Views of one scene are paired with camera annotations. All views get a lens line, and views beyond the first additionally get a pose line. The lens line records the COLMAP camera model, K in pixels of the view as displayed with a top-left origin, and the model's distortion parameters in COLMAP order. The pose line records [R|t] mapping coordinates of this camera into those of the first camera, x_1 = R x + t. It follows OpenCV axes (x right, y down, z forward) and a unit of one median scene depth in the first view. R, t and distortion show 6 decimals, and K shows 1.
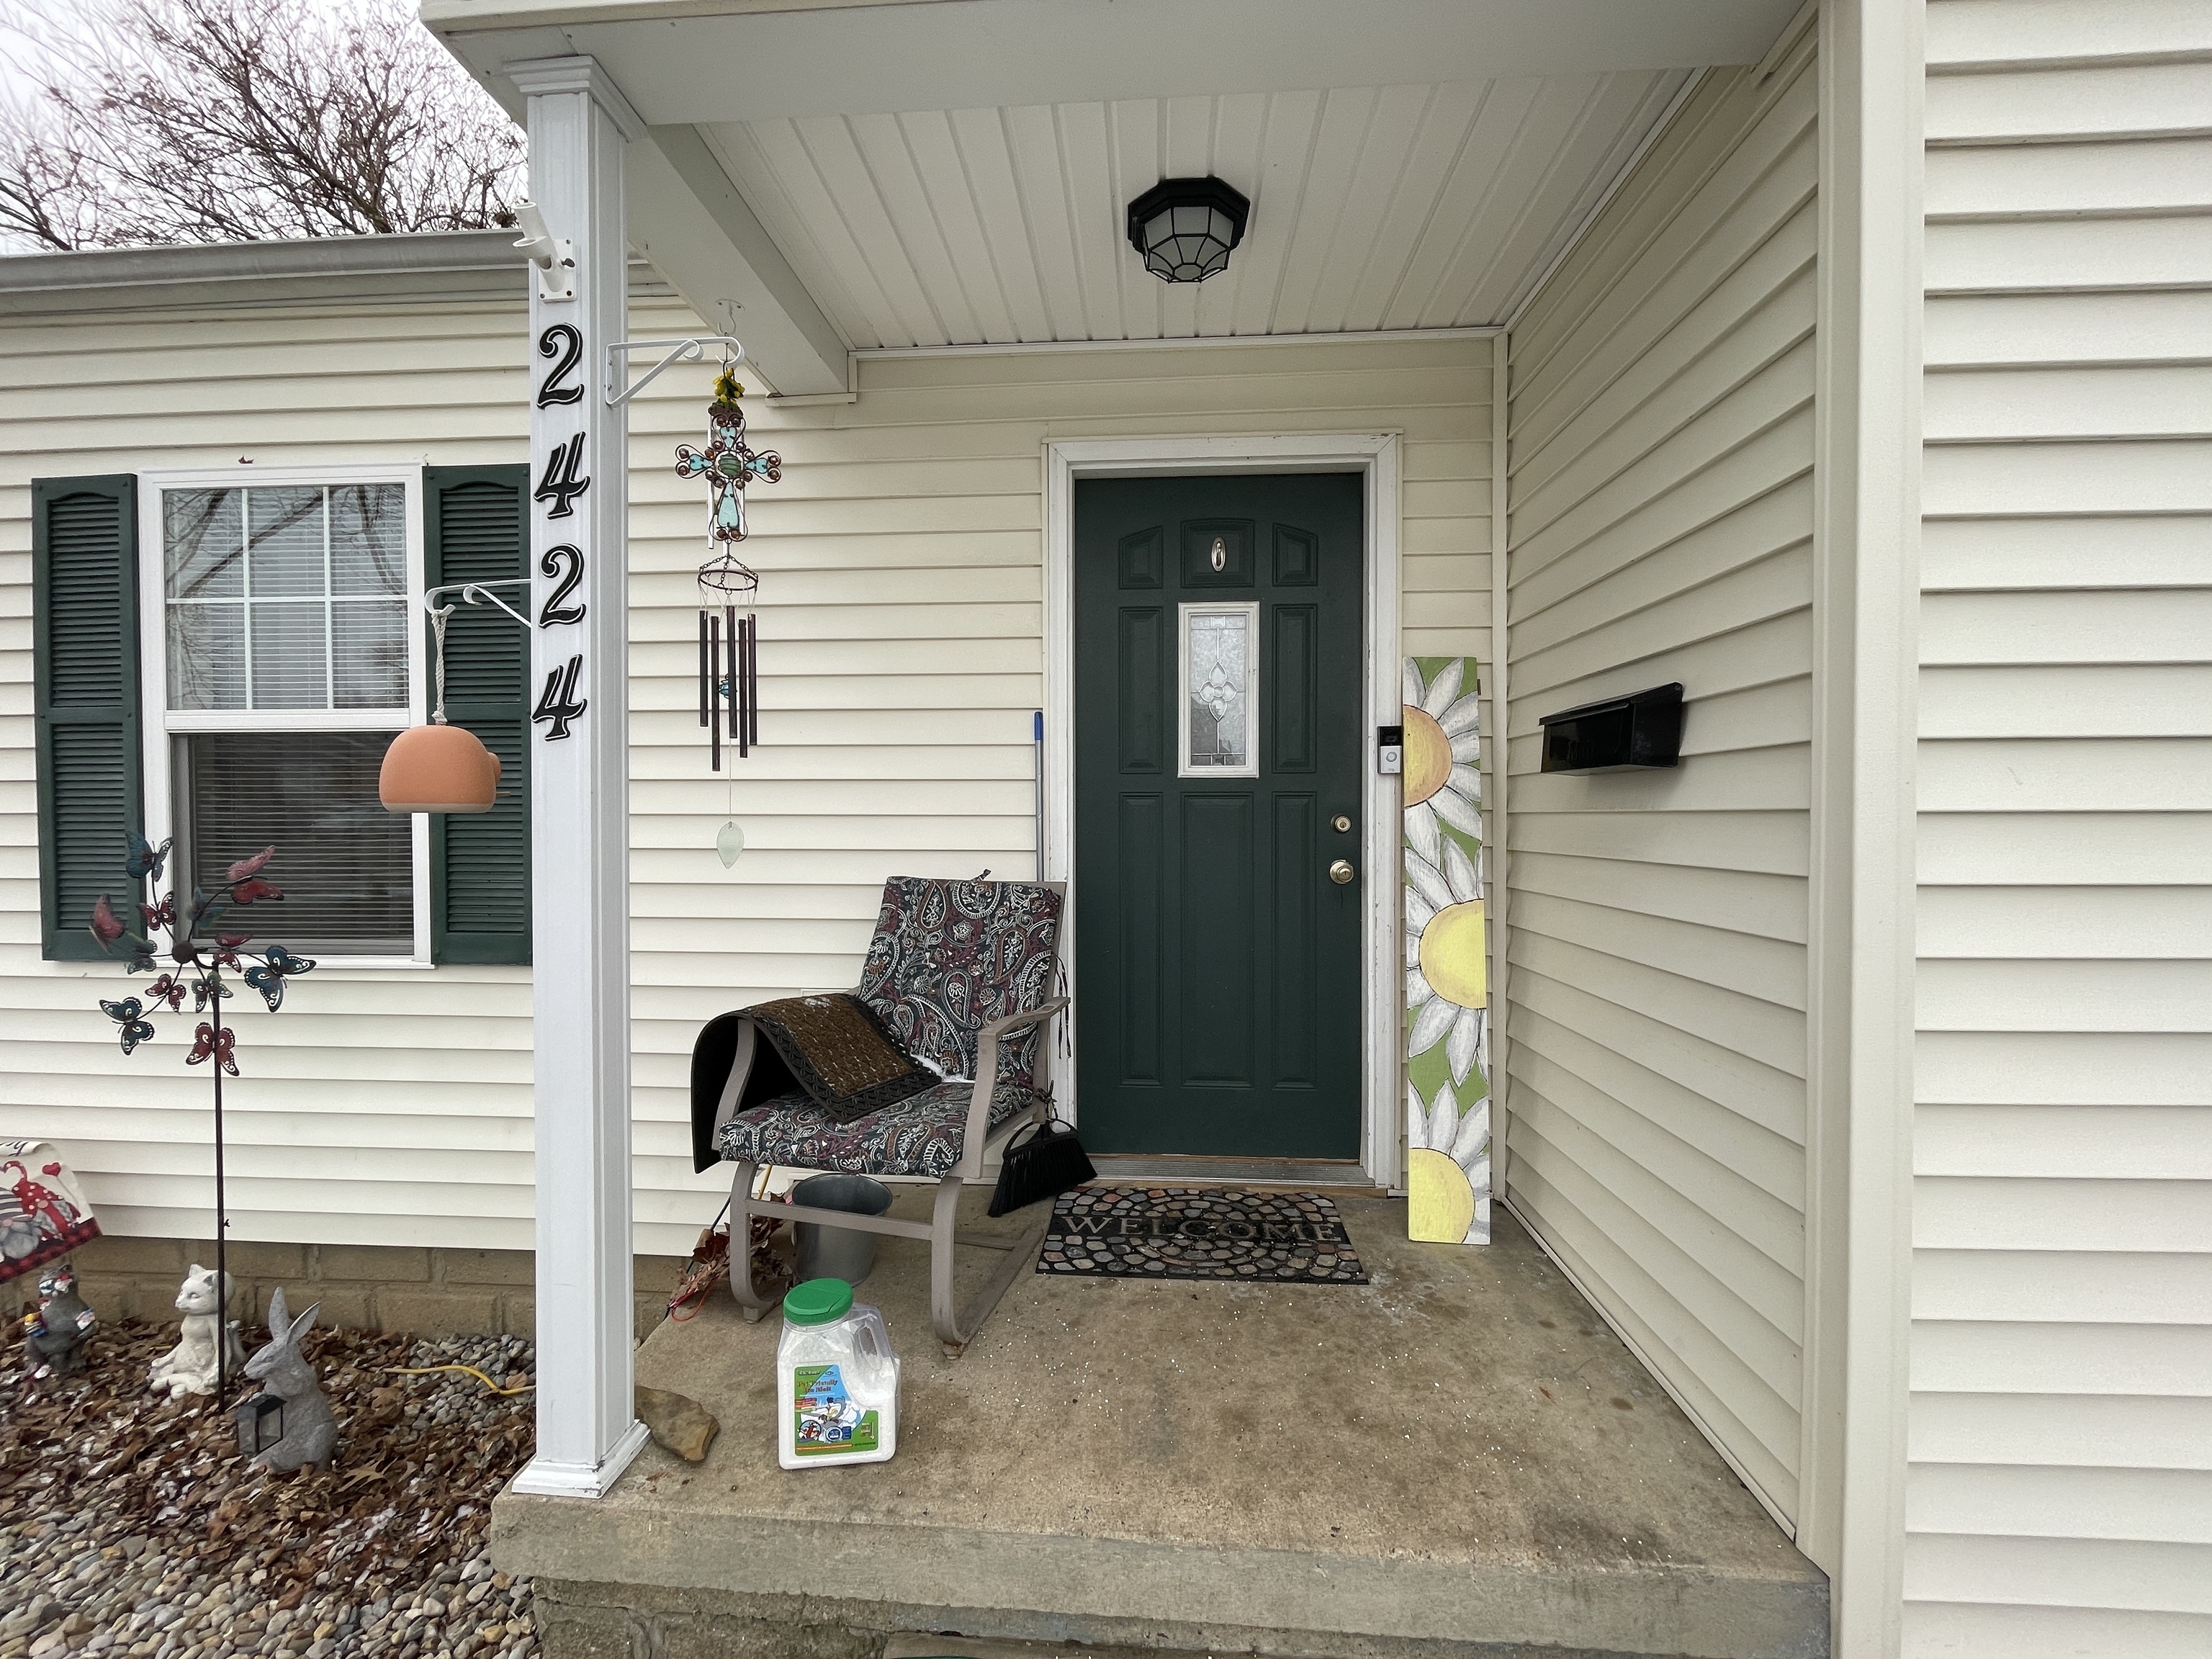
lens RADIAL K [[900.9, 0, 1104.9], [0, 900.9, 826.6], [0, 0, 1]] dist [-0.005455, 0.001601]
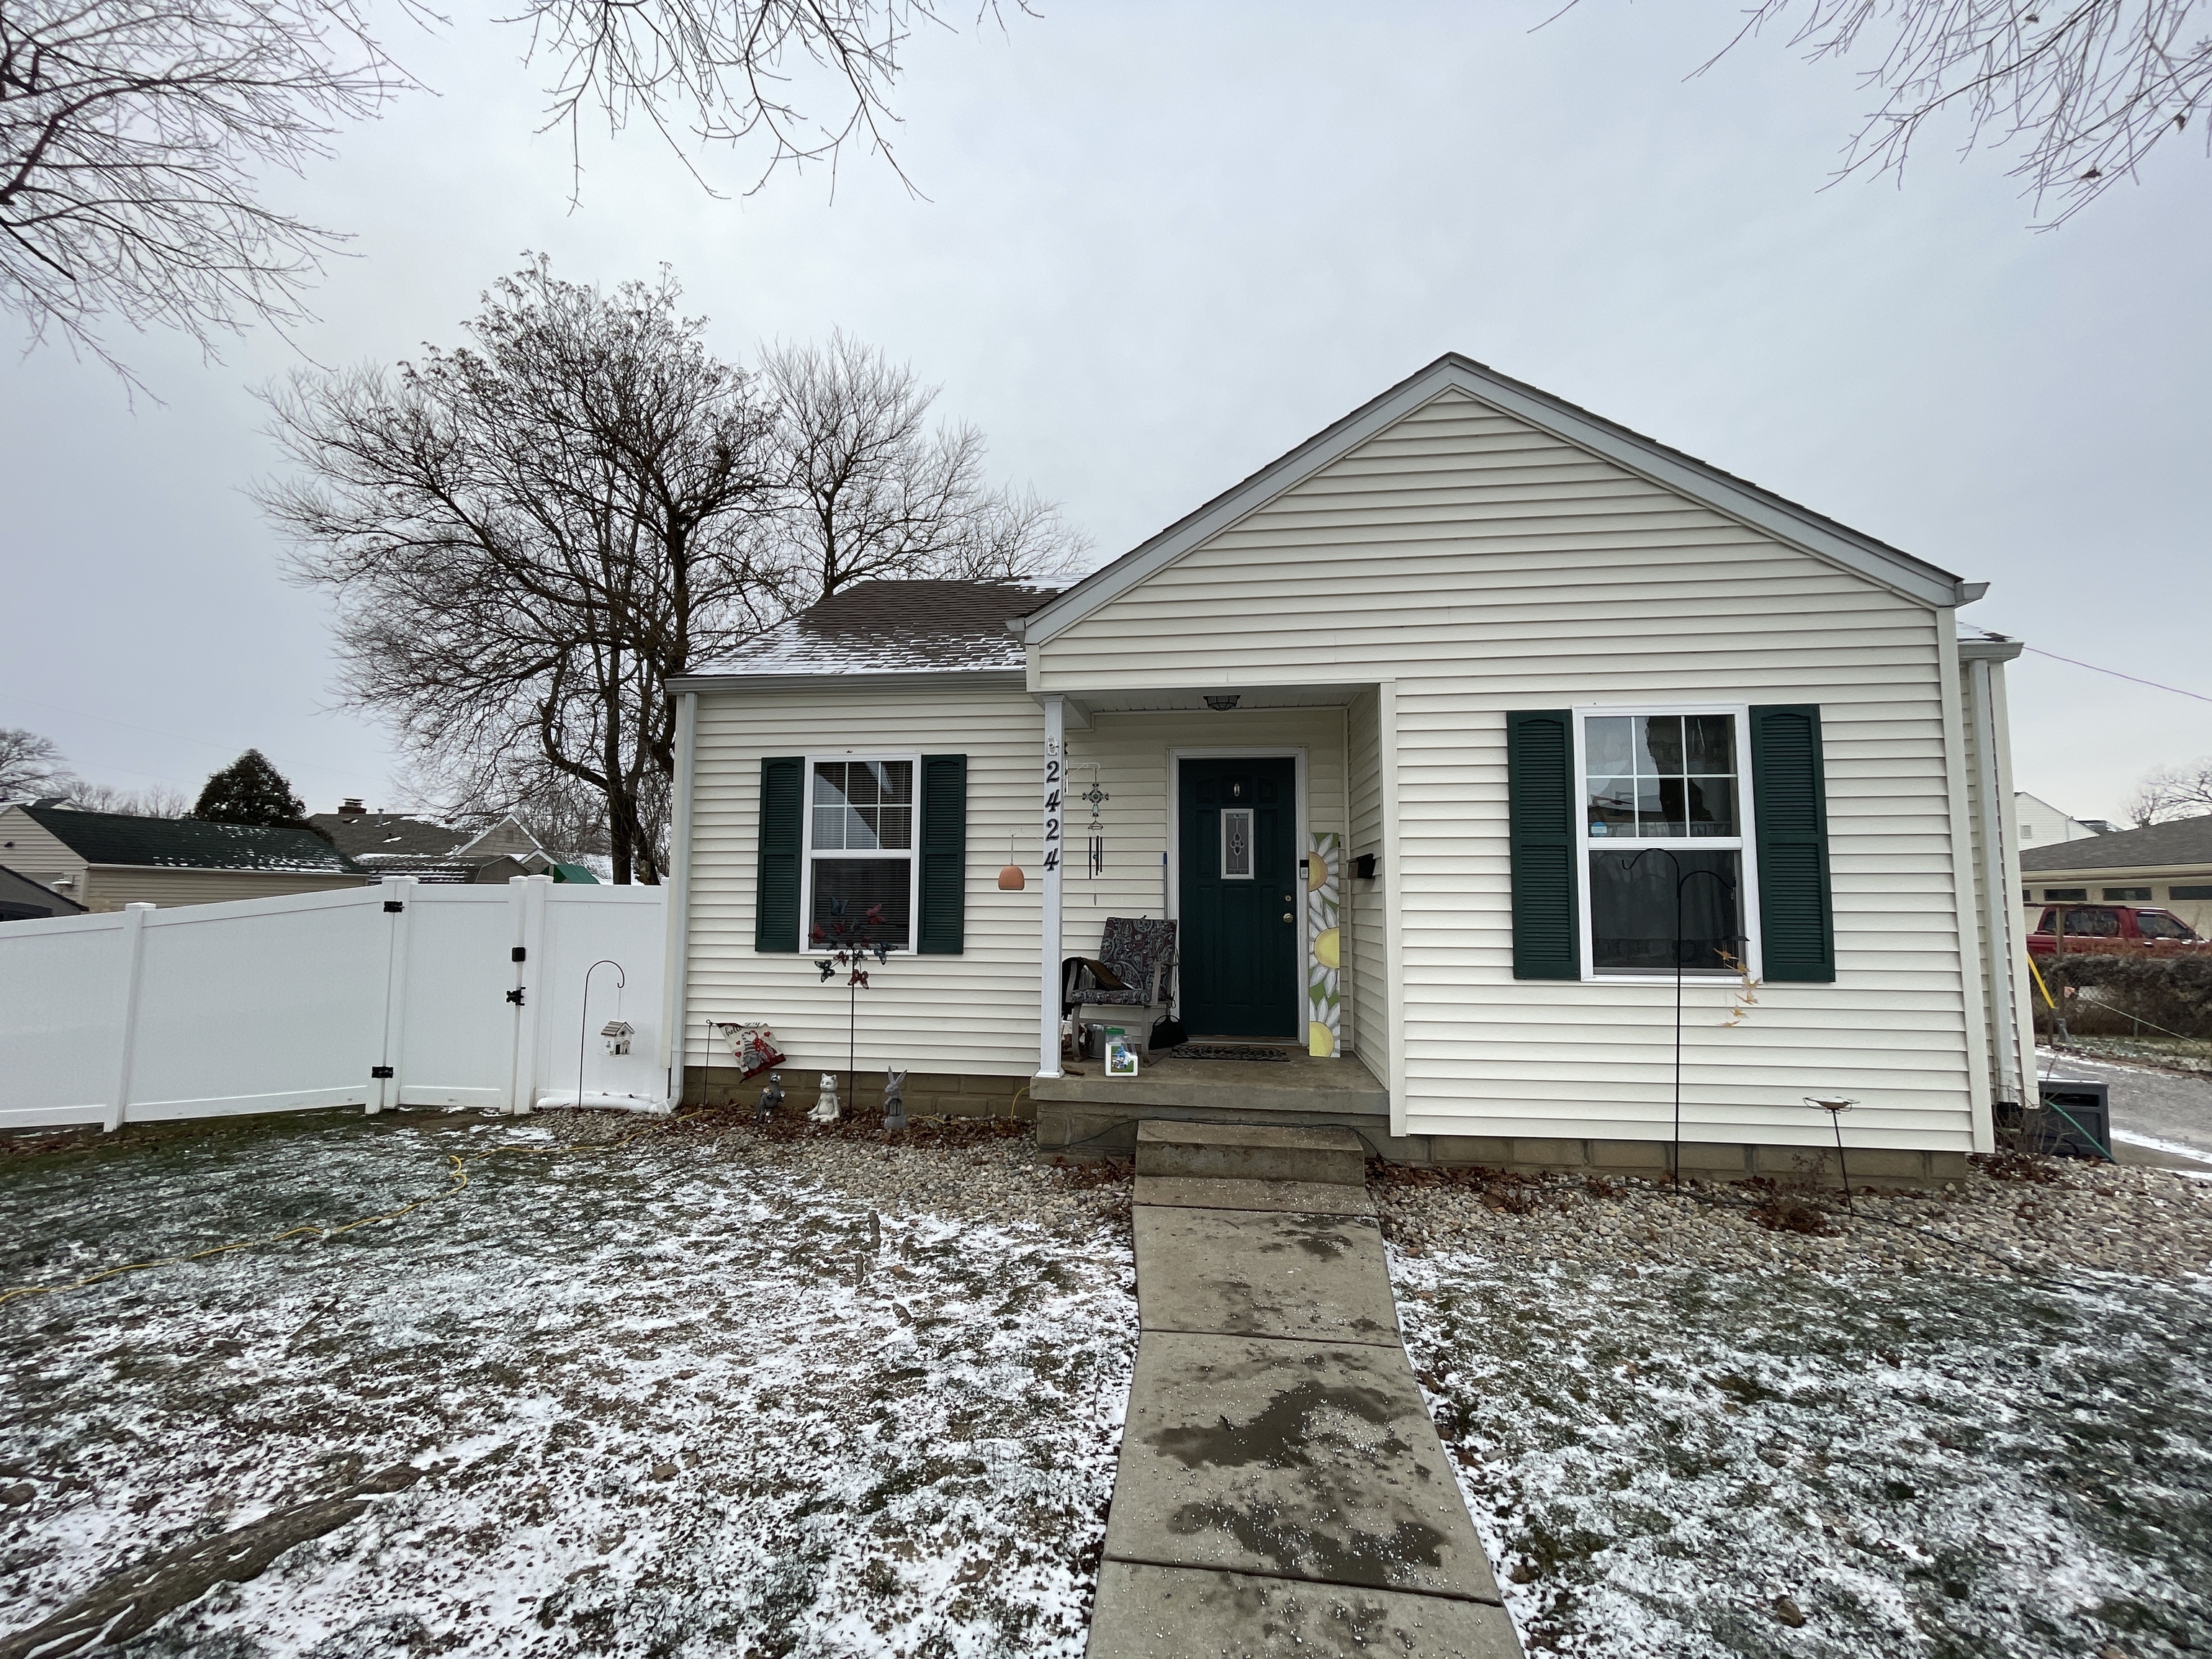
lens RADIAL K [[900.9, 0, 1108.2], [0, 900.9, 826.6], [0, 0, 1]] dist [-0.005455, 0.001601]
pose [[0.998314, 0.001623, -0.058028, -0.090358], [-0.007267, 0.995239, -0.097189, 0.047506], [0.057594, 0.097446, 0.993573, -1.590345]]
